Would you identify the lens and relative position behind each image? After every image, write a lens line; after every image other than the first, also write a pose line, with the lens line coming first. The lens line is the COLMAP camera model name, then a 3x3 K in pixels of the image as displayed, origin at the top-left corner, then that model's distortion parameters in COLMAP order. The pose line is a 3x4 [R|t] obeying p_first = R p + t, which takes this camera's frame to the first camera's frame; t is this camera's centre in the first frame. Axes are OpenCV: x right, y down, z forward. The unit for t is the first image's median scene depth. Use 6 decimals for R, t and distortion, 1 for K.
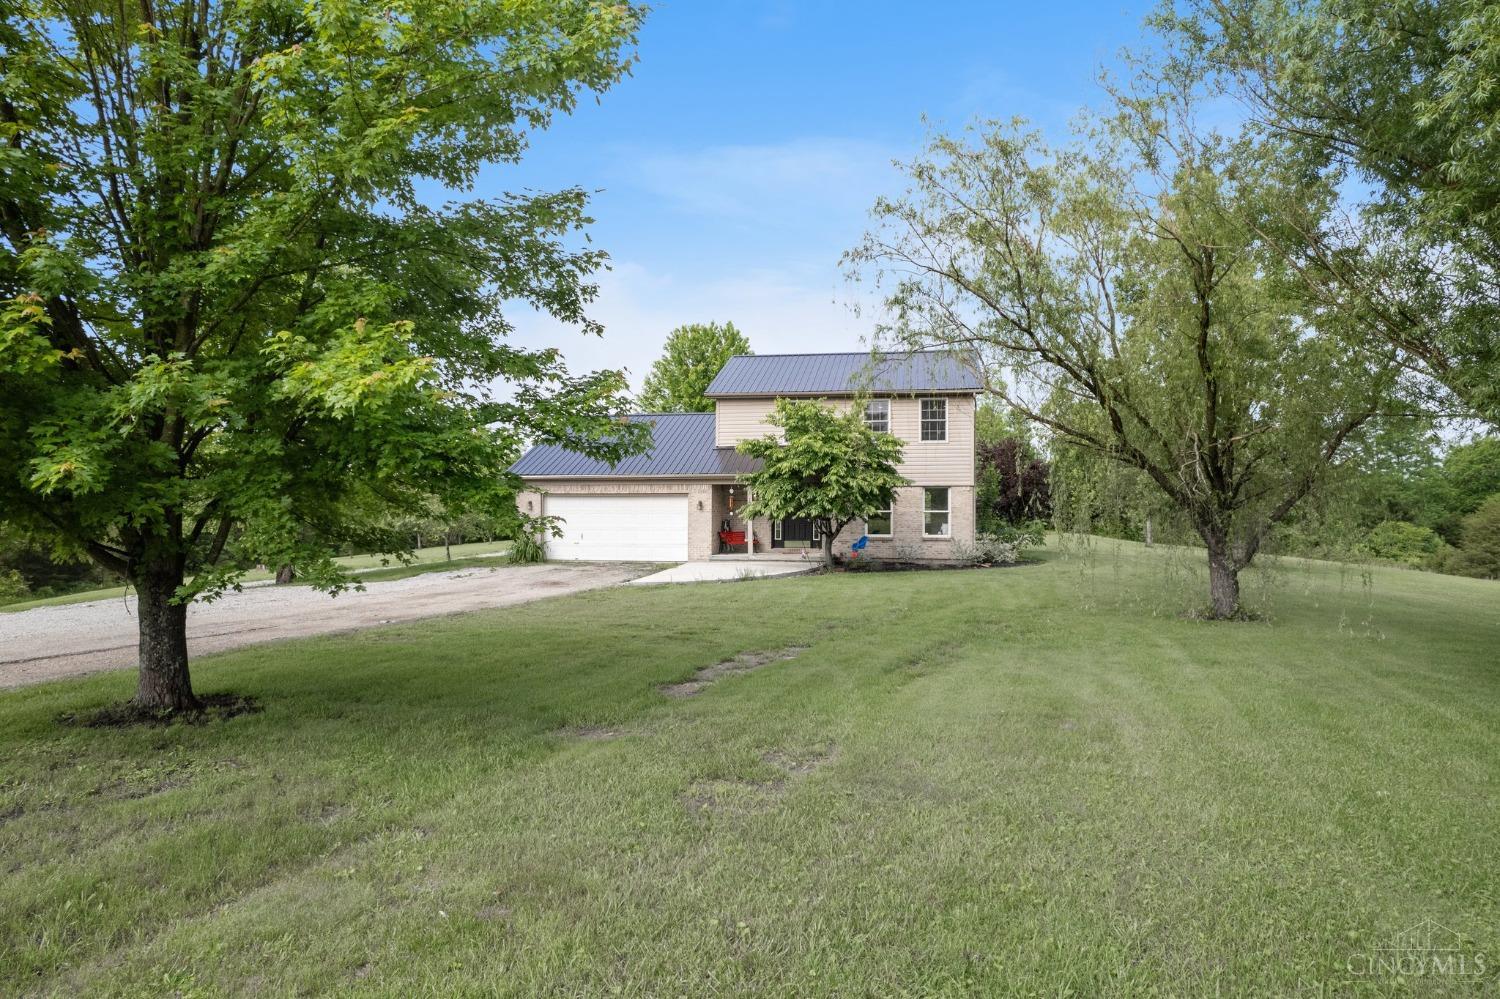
lens RADIAL K [[975.0, 0, 750.0], [0, 975.0, 499.5], [0, 0, 1]] dist [-0.001807, 0.001193]
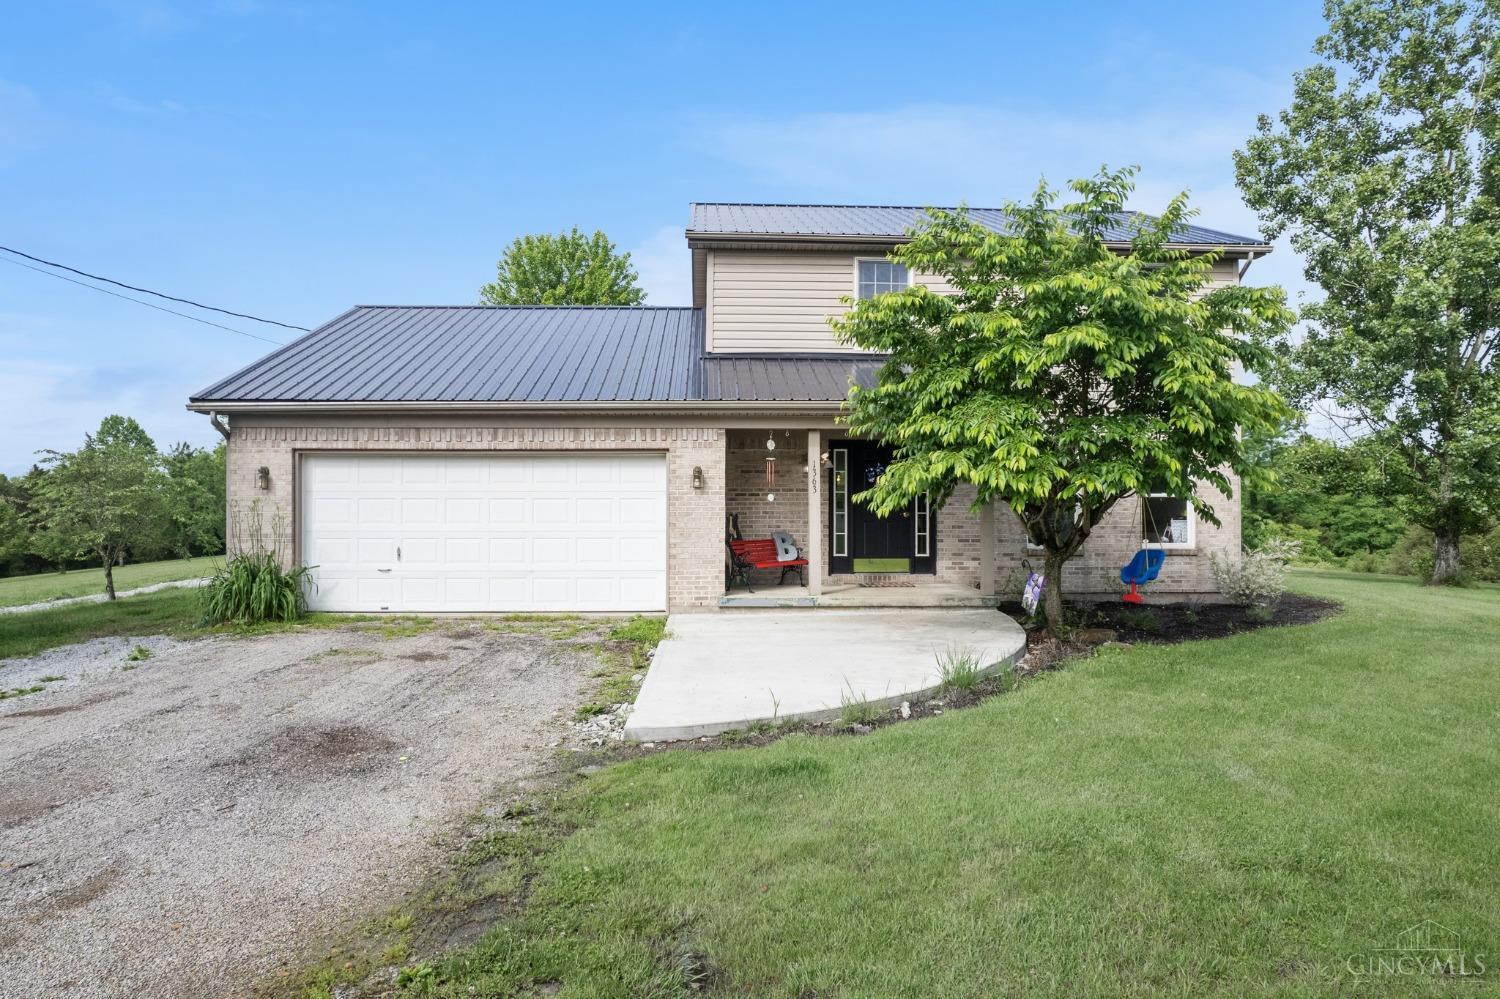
lens RADIAL K [[975.0, 0, 750.0], [0, 975.0, 499.5], [0, 0, 1]] dist [-0.001807, 0.001193]
pose [[0.977353, 0.000419, 0.211617, -0.116198], [0.000230, 0.999995, -0.003042, 0.016248], [-0.211617, 0.003022, 0.977348, 0.573435]]
